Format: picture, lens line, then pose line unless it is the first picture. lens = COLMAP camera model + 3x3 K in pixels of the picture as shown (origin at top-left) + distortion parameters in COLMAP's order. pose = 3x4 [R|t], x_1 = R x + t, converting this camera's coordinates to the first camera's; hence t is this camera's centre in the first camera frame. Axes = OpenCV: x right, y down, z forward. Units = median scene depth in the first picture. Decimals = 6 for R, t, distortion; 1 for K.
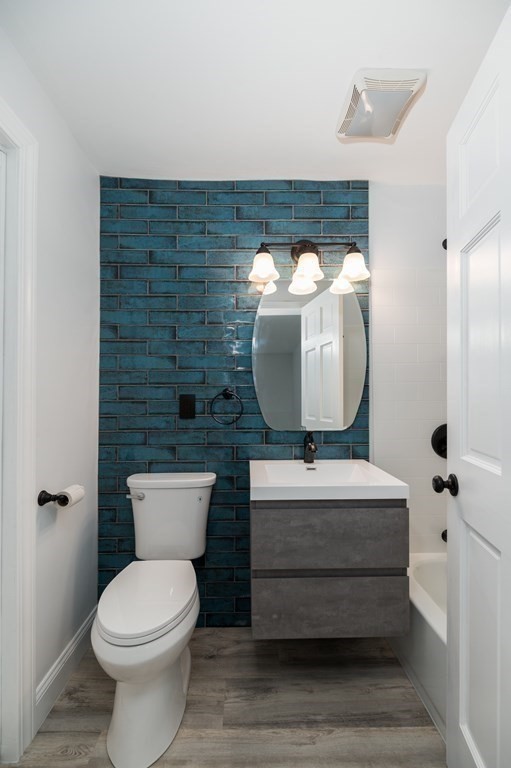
lens RADIAL K [[339.3, 0, 238.3], [0, 339.3, 388.7], [0, 0, 1]] dist [-0.001234, -0.000299]
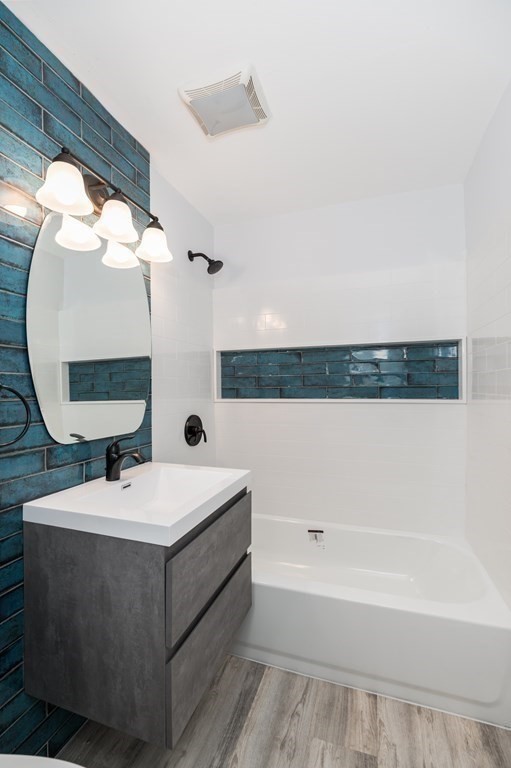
lens RADIAL K [[339.3, 0, 256.0], [0, 339.3, 387.5], [0, 0, 1]] dist [-0.001234, -0.000299]
pose [[0.331111, 0.003377, 0.943586, -0.380631], [-0.000770, 0.999994, -0.003309, 0.014960], [-0.943592, 0.000369, 0.331111, 0.435114]]
